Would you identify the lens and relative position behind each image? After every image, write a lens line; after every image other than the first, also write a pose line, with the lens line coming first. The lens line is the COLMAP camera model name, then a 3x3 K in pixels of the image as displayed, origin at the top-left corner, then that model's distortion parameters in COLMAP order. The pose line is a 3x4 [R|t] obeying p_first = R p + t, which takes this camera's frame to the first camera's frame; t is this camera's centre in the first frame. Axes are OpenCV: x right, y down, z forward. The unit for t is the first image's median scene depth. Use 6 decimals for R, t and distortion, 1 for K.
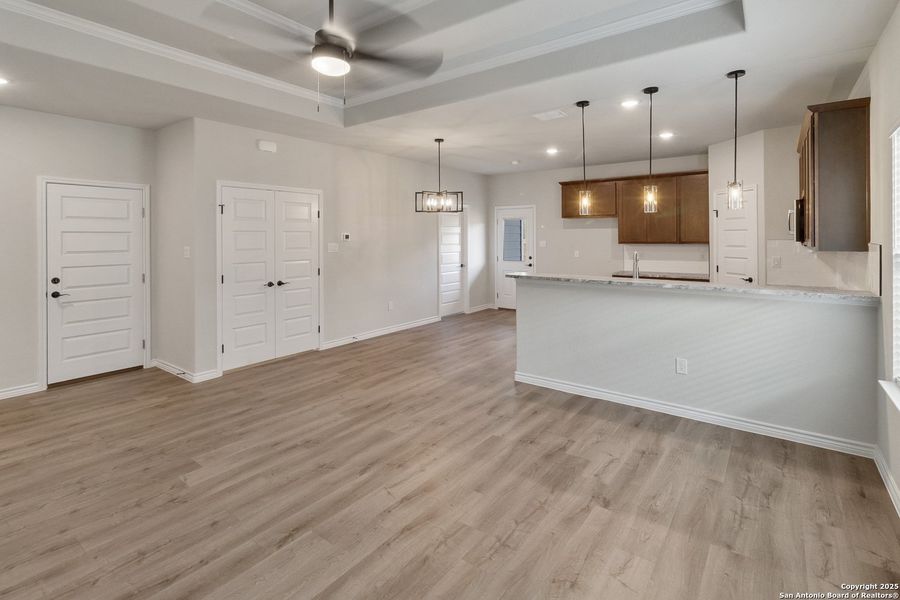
lens RADIAL K [[426.2, 0, 460.4], [0, 426.2, 287.4], [0, 0, 1]] dist [0.000005, -0.000136]
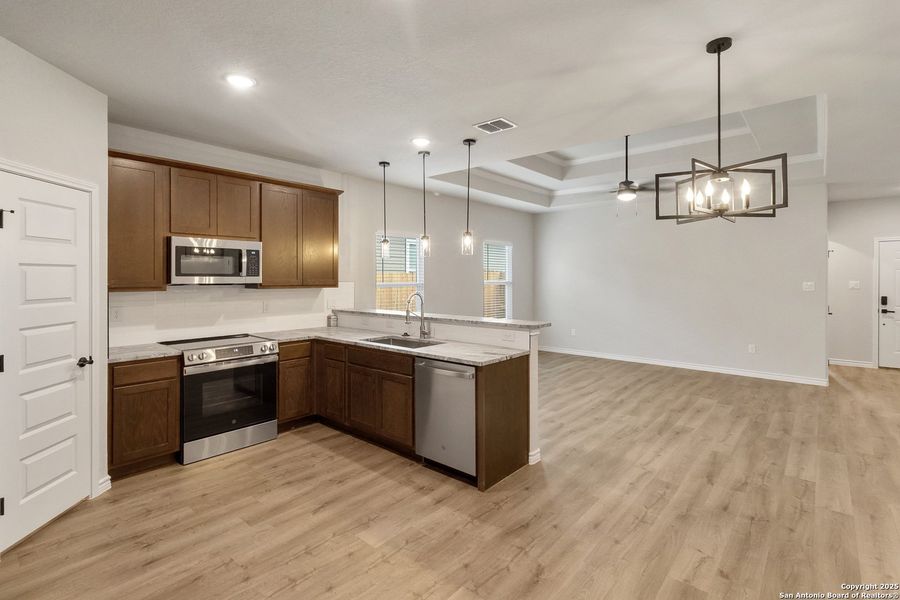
lens RADIAL K [[426.2, 0, 460.4], [0, 426.2, 287.4], [0, 0, 1]] dist [0.000005, -0.000136]
pose [[-0.997443, 0.015669, 0.069730, 0.265838], [0.025442, 0.989602, 0.141563, -0.258155], [-0.066787, 0.142975, -0.987470, 2.180346]]
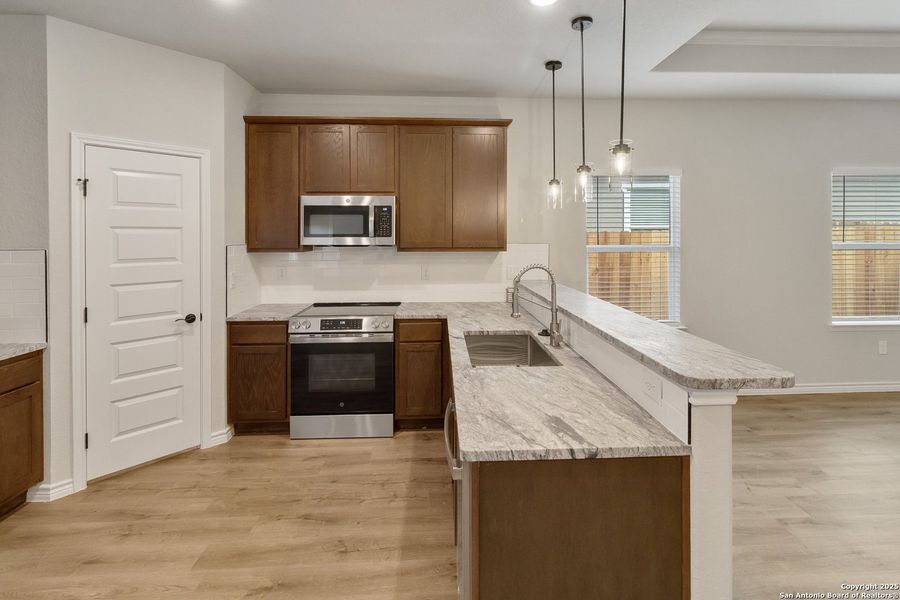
lens RADIAL K [[429.7, 0, 462.6], [0, 429.7, 242.1], [0, 0, 1]] dist [0.001261, -0.000225]
pose [[-0.631478, 0.011340, 0.775311, 0.093648], [0.107373, 0.991539, 0.072951, -0.202695], [-0.767923, 0.129314, -0.627353, 1.742372]]
